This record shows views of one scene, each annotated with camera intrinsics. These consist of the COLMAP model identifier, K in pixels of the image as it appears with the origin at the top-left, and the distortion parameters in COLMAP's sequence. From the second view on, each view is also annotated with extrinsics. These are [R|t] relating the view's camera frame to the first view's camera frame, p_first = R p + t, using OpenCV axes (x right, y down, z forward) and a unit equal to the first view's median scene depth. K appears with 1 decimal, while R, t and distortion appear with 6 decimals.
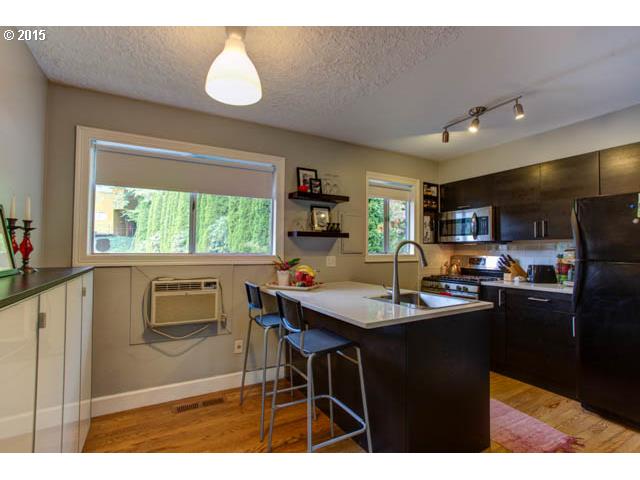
lens RADIAL K [[308.7, 0, 317.0], [0, 308.7, 238.8], [0, 0, 1]] dist [-0.065338, 0.037304]
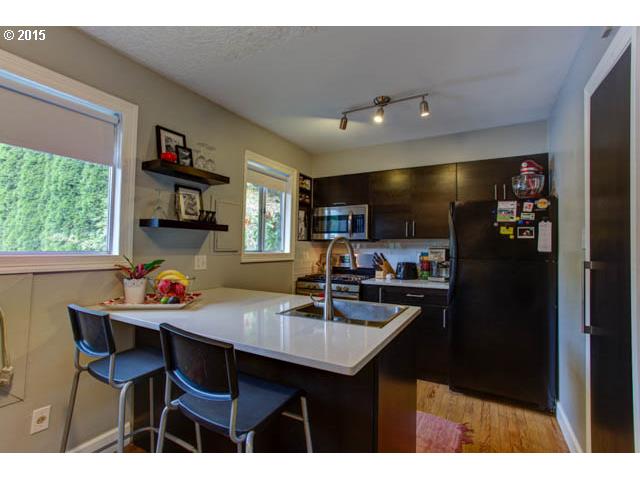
lens RADIAL K [[308.7, 0, 317.0], [0, 308.7, 238.8], [0, 0, 1]] dist [-0.065338, 0.037304]
pose [[0.852638, 0.019636, 0.522133, -0.104973], [-0.024934, 0.999684, 0.003123, 0.007001], [-0.521907, -0.015682, 0.852858, 0.238639]]
